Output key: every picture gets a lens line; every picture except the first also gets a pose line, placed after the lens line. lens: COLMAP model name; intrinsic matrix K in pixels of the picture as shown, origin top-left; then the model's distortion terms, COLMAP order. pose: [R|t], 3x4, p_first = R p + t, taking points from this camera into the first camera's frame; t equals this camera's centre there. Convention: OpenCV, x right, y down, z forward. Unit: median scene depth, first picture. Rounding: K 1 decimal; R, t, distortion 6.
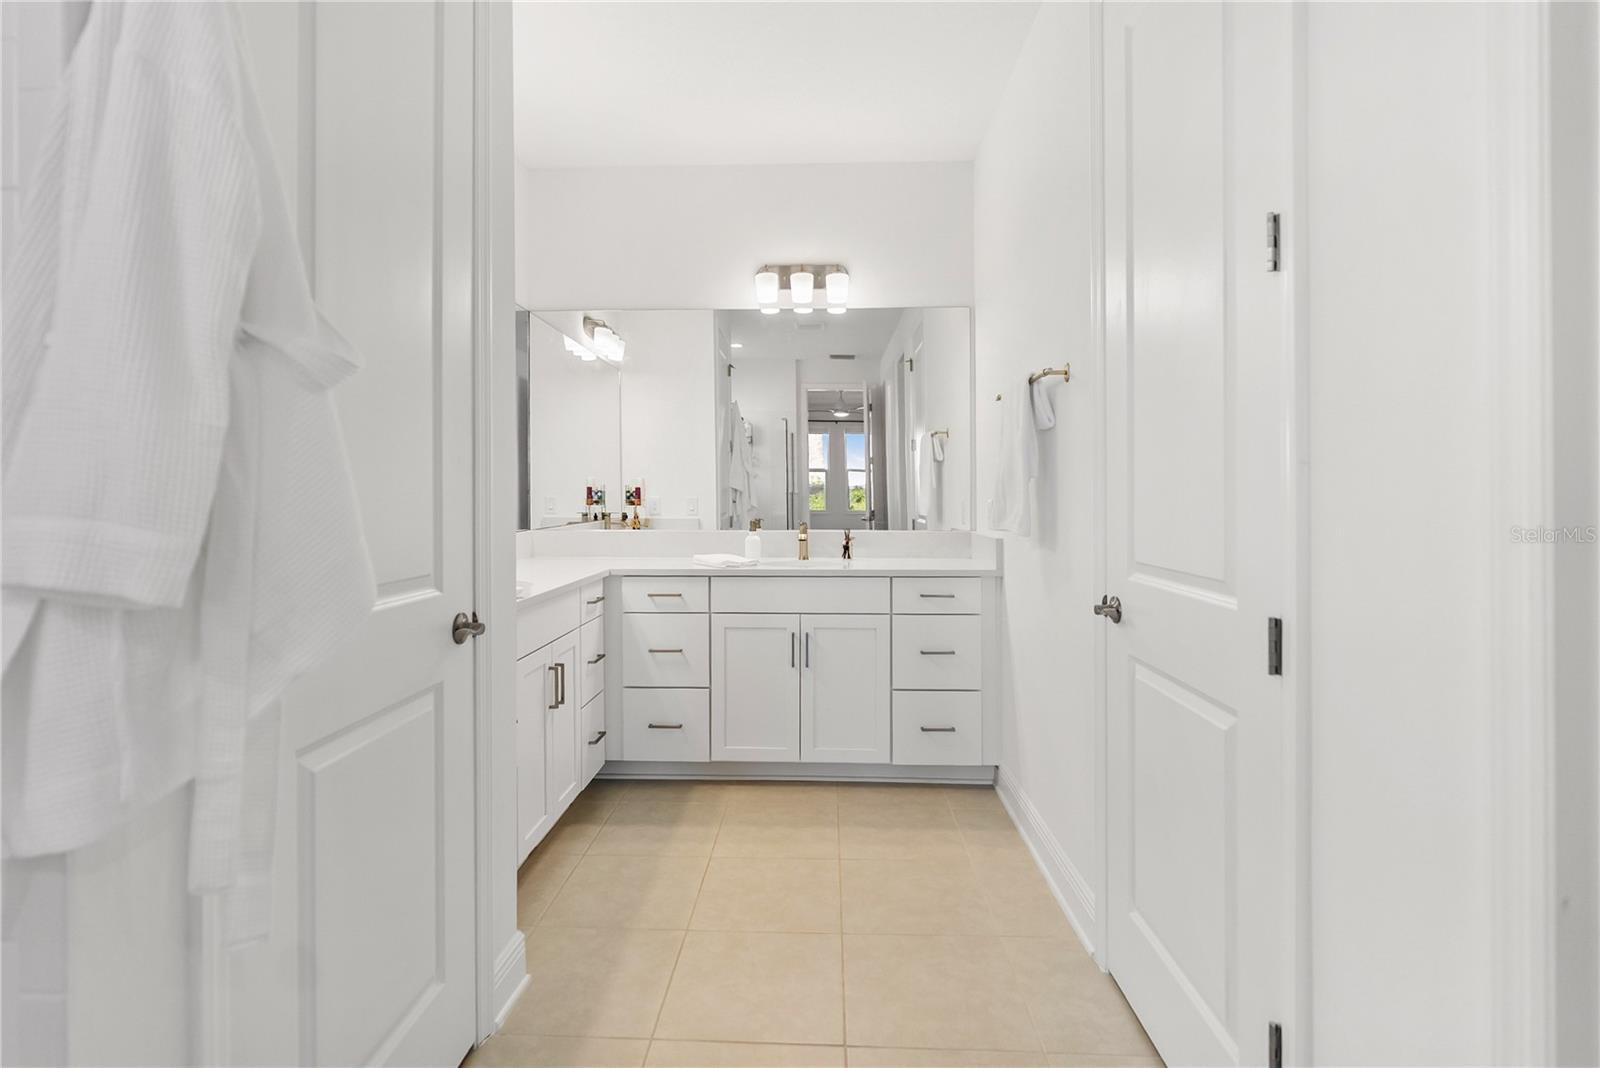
lens RADIAL K [[770.4, 0, 792.6], [0, 770.4, 492.8], [0, 0, 1]] dist [-0.001690, 0.001445]
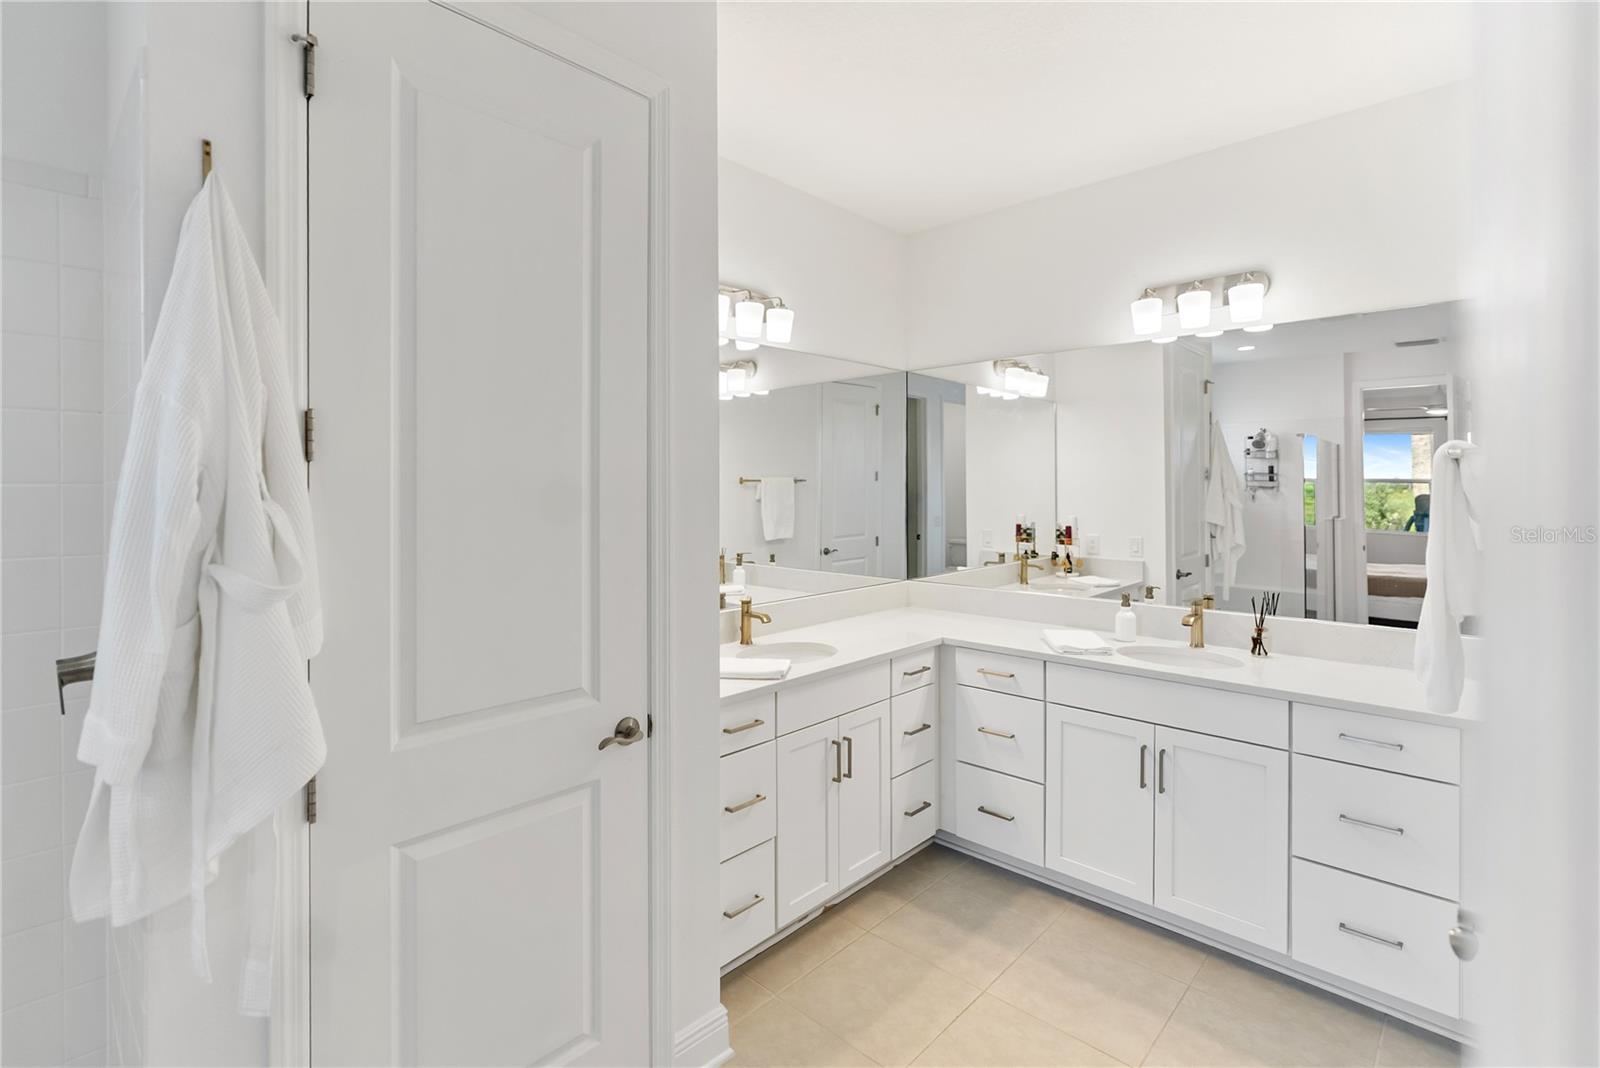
lens RADIAL K [[722.9, 0, 793.7], [0, 722.9, 491.5], [0, 0, 1]] dist [-0.000443, 0.000939]
pose [[0.757783, 0.007856, -0.652459, 0.217135], [-0.007072, 0.999968, 0.003827, -0.088715], [0.652468, 0.001714, 0.757814, 0.174636]]
